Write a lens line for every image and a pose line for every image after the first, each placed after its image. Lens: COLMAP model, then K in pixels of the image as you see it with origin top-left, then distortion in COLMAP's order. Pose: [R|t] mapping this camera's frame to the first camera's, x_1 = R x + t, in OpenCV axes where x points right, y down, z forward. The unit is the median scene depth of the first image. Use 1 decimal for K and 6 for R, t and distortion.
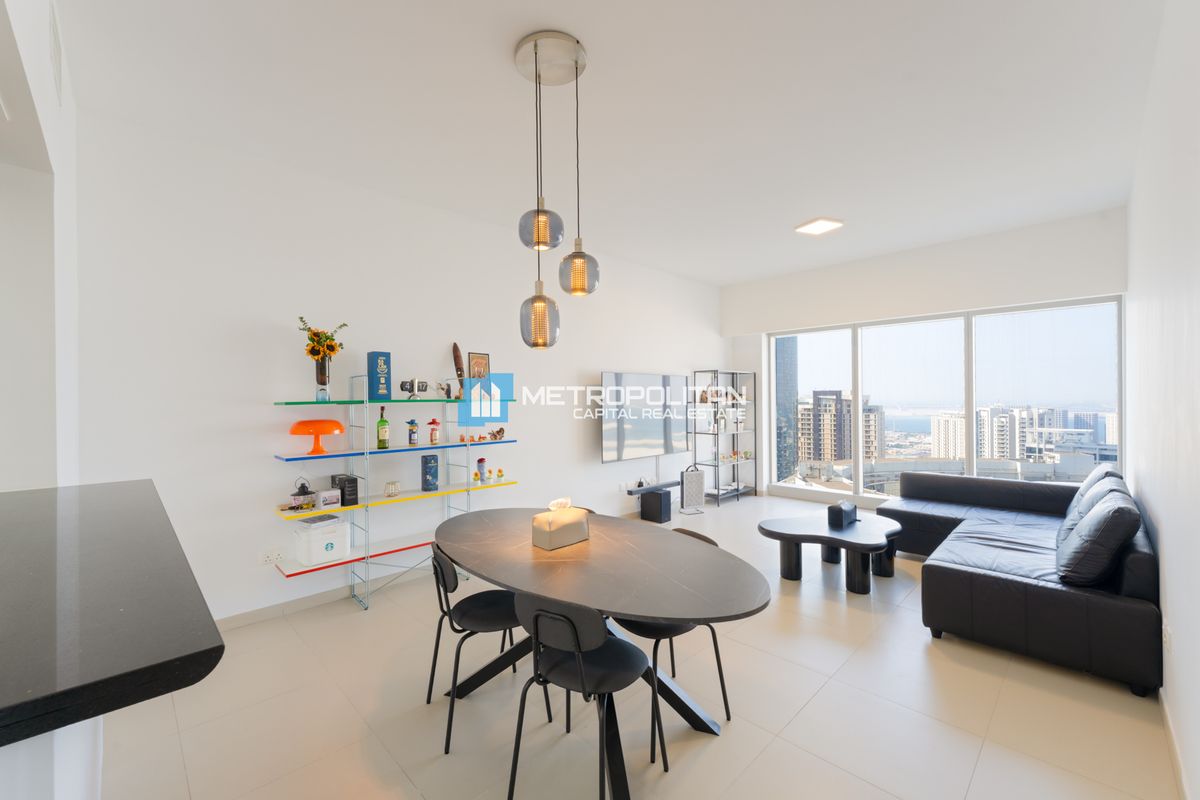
lens RADIAL K [[487.3, 0, 593.9], [0, 487.3, 399.5], [0, 0, 1]] dist [0.003287, -0.002419]
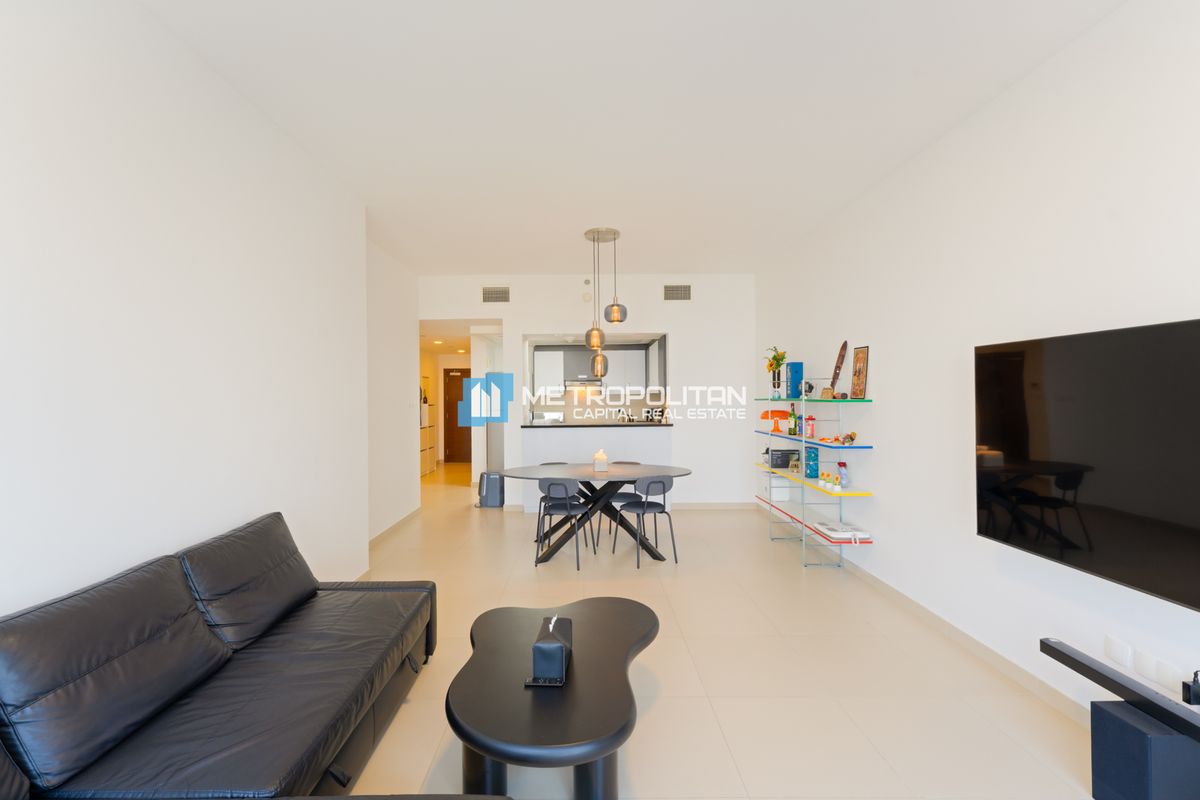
lens RADIAL K [[487.3, 0, 592.1], [0, 487.3, 400.4], [0, 0, 1]] dist [0.003287, -0.002419]
pose [[-0.699041, 0.022910, -0.714715, 0.902154], [0.014427, 0.999735, 0.017935, -0.024679], [0.714936, 0.002226, -0.699186, 1.533013]]
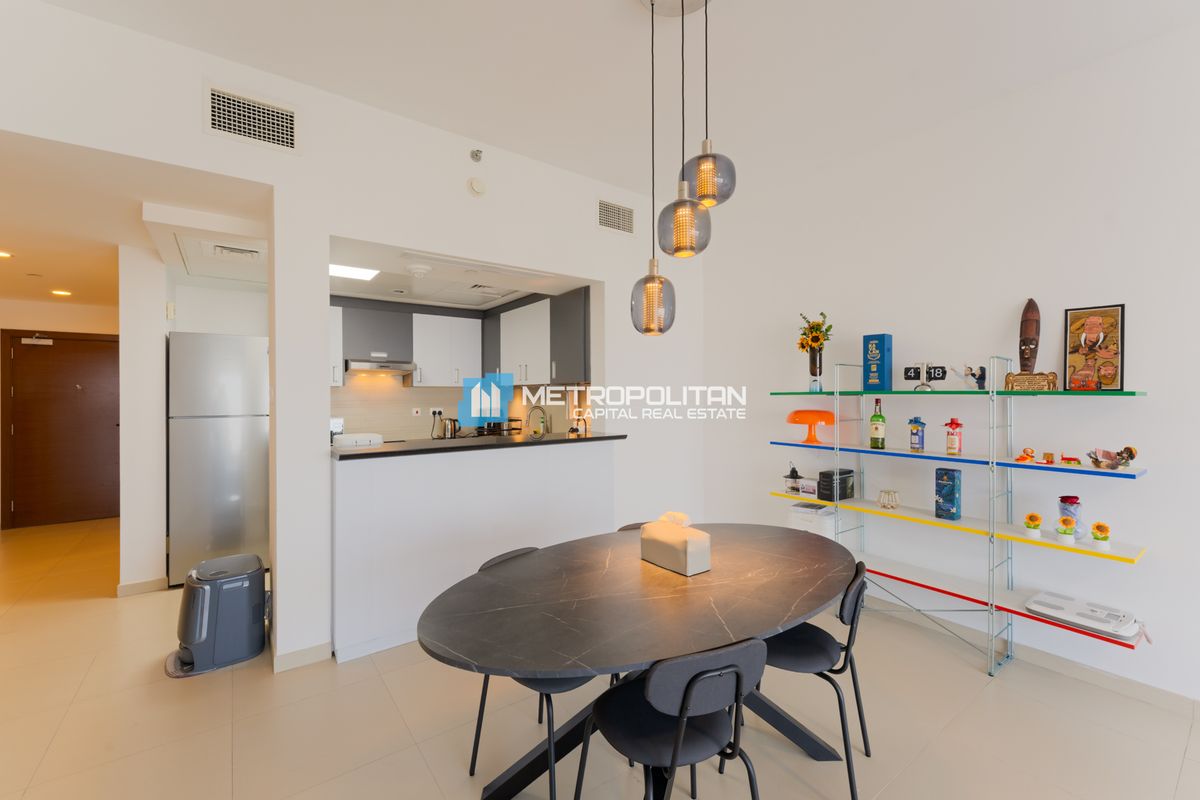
lens RADIAL K [[487.3, 0, 586.6], [0, 487.3, 393.6], [0, 0, 1]] dist [0.003287, -0.002419]
pose [[-0.165103, 0.012414, -0.986198, 0.482279], [0.002095, 0.999923, 0.012236, -0.006126], [0.986274, -0.000046, -0.165117, 0.636908]]
